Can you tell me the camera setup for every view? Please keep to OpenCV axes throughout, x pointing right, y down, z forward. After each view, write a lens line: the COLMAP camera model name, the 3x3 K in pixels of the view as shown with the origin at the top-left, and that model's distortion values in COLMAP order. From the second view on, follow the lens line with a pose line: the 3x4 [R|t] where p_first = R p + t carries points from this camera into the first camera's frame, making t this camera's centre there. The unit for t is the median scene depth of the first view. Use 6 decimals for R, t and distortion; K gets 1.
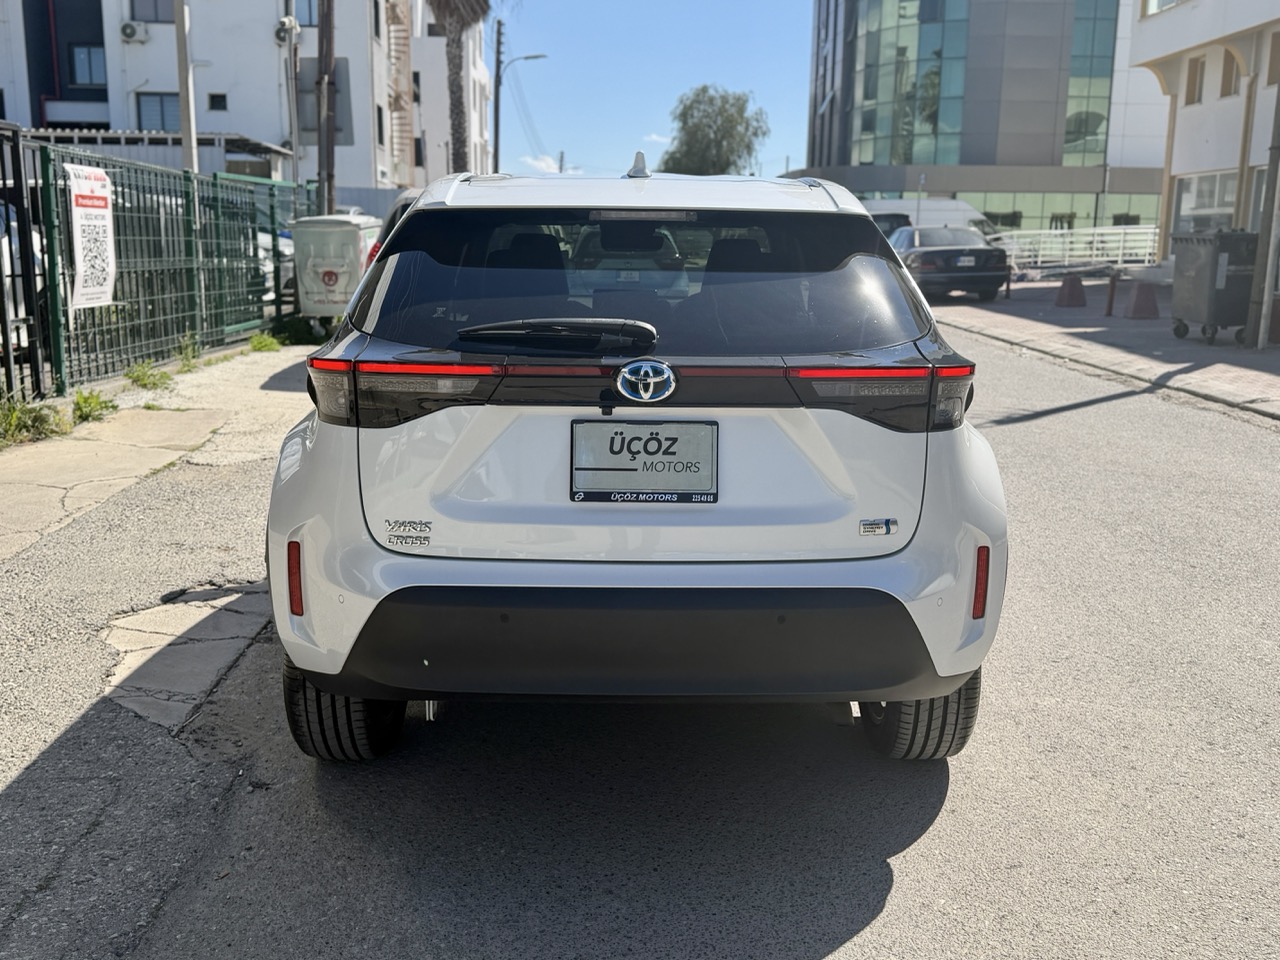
lens RADIAL K [[1194.7, 0, 643.7], [0, 1194.7, 475.4], [0, 0, 1]] dist [0.016891, 0.000000]
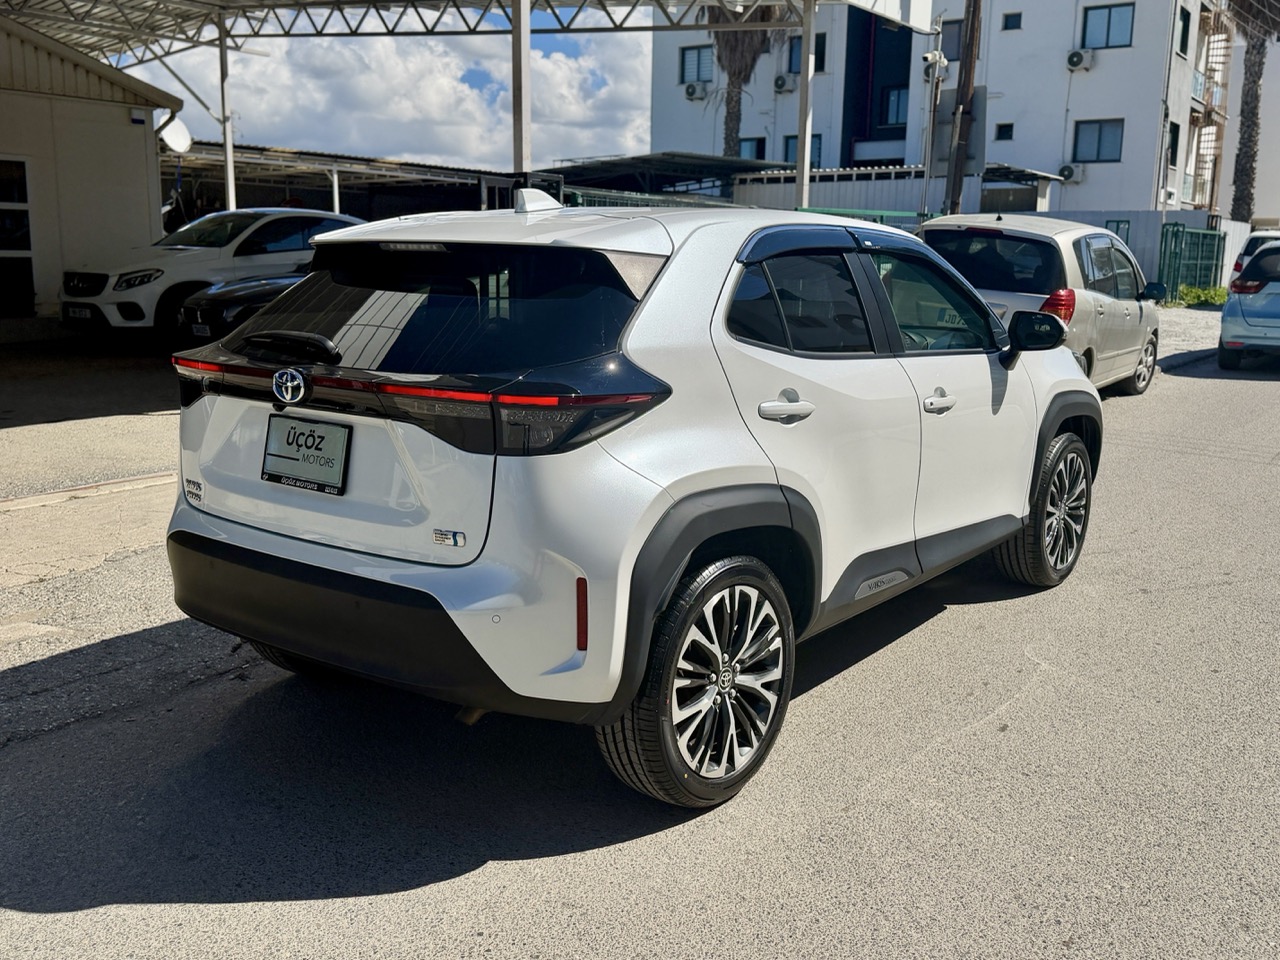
lens RADIAL K [[1194.7, 0, 644.8], [0, 1194.7, 481.7], [0, 0, 1]] dist [0.016891, 0.000000]
pose [[0.777051, 0.114618, -0.618914, 0.192000], [-0.124317, 0.991859, 0.027604, -0.011209], [0.617040, 0.055492, 0.784973, 0.052067]]
